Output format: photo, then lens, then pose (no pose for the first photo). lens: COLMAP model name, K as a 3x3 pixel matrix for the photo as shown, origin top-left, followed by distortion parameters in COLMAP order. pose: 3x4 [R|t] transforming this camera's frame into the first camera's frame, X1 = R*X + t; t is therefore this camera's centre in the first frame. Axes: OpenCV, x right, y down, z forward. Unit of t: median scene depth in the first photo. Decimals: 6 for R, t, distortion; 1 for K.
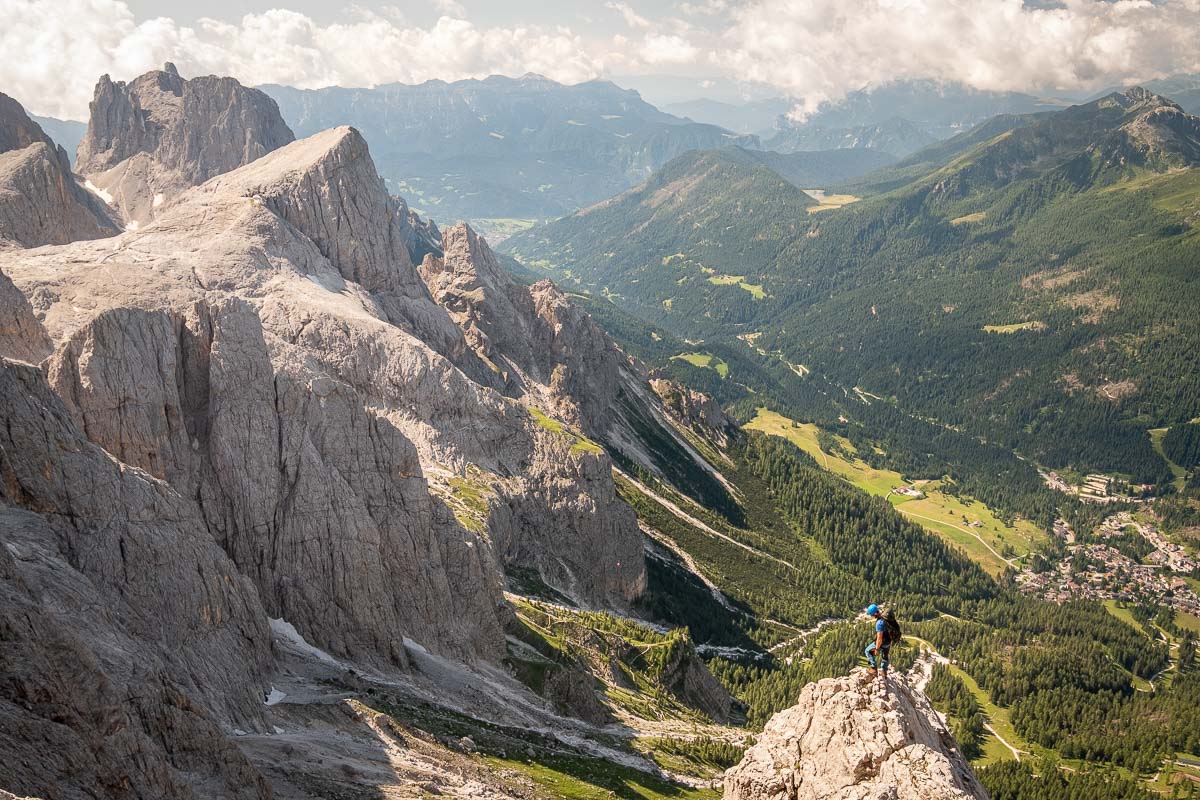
lens RADIAL K [[1046.0, 0, 597.5], [0, 1046.0, 398.6], [0, 0, 1]] dist [-0.004733, 0.009529]
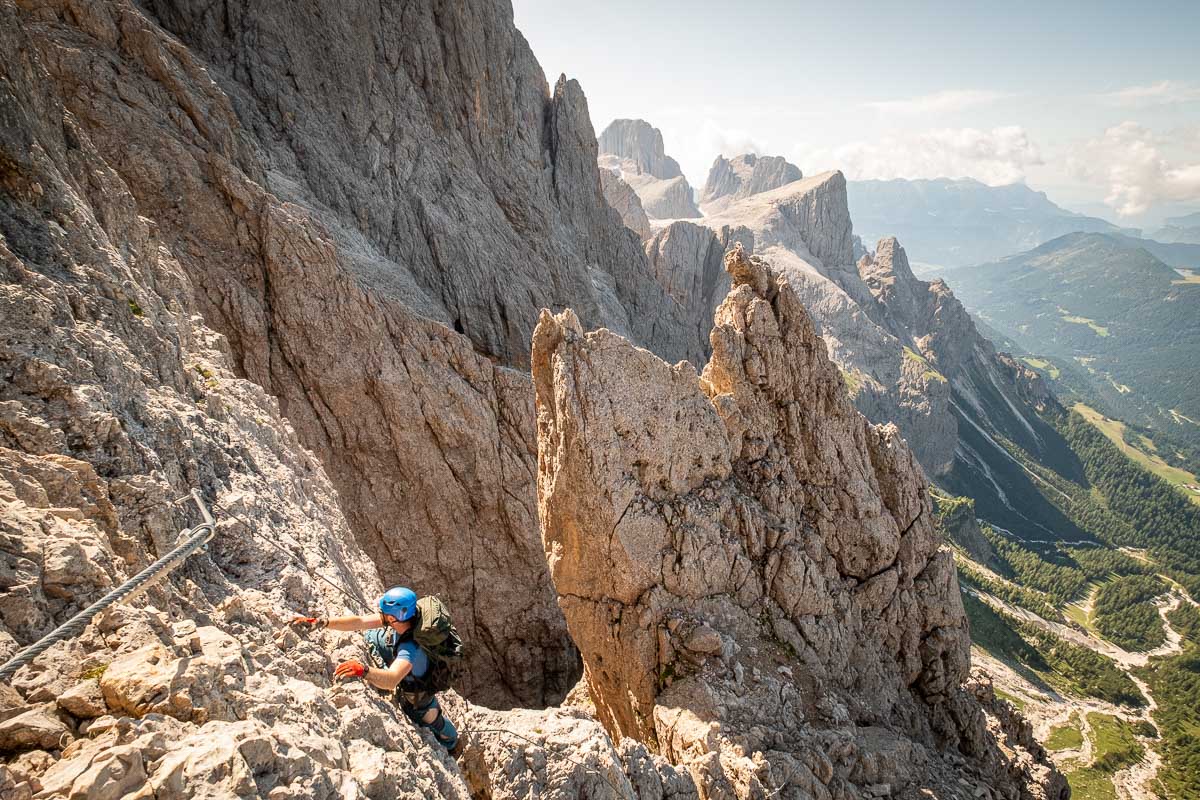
lens RADIAL K [[520.5, 0, 598.1], [0, 520.5, 396.8], [0, 0, 1]] dist [-0.004497, -0.000748]
pose [[0.800443, 0.267260, -0.536528, 0.008625], [-0.210678, 0.963427, 0.165600, 0.040801], [0.561164, -0.019519, 0.827474, 0.038032]]
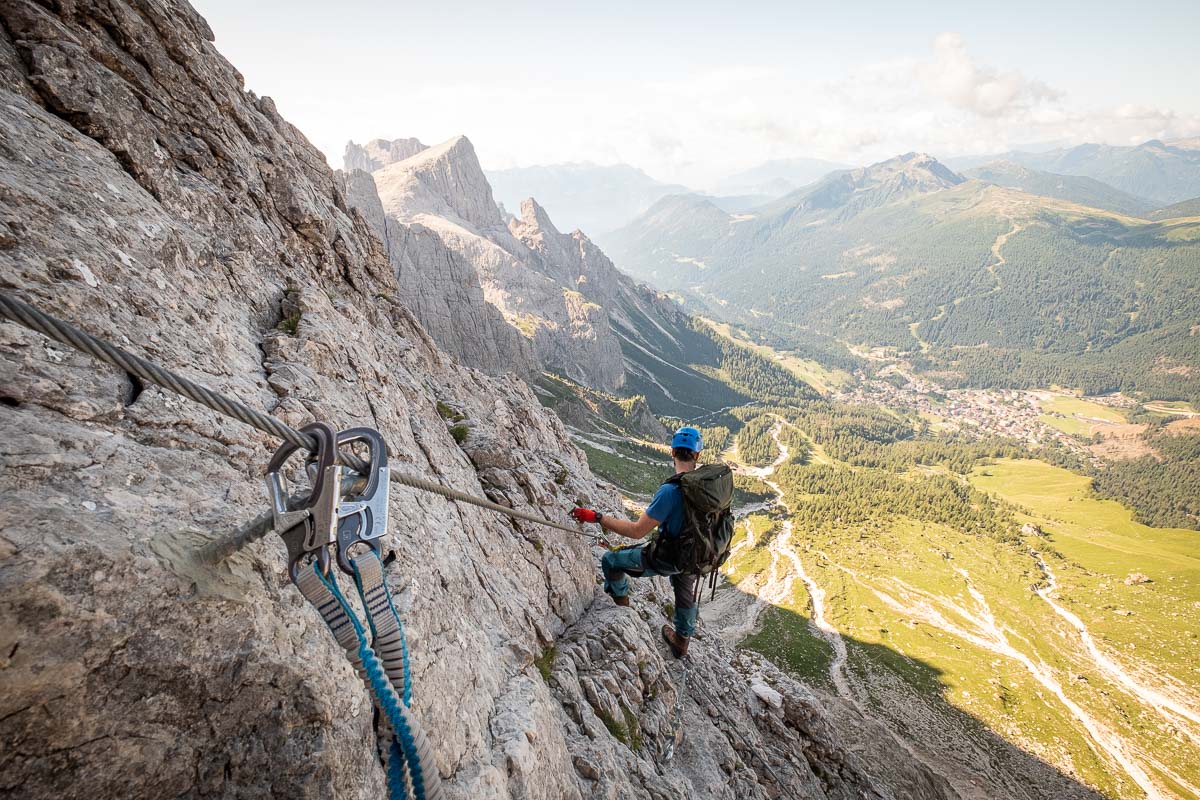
lens RADIAL K [[520.5, 0, 596.8], [0, 520.5, 398.0], [0, 0, 1]] dist [-0.004497, -0.000748]
pose [[0.998604, -0.004608, -0.052624, 0.033220], [0.010796, 0.992963, 0.117930, 0.074462], [0.051711, -0.118333, 0.991627, 0.062223]]
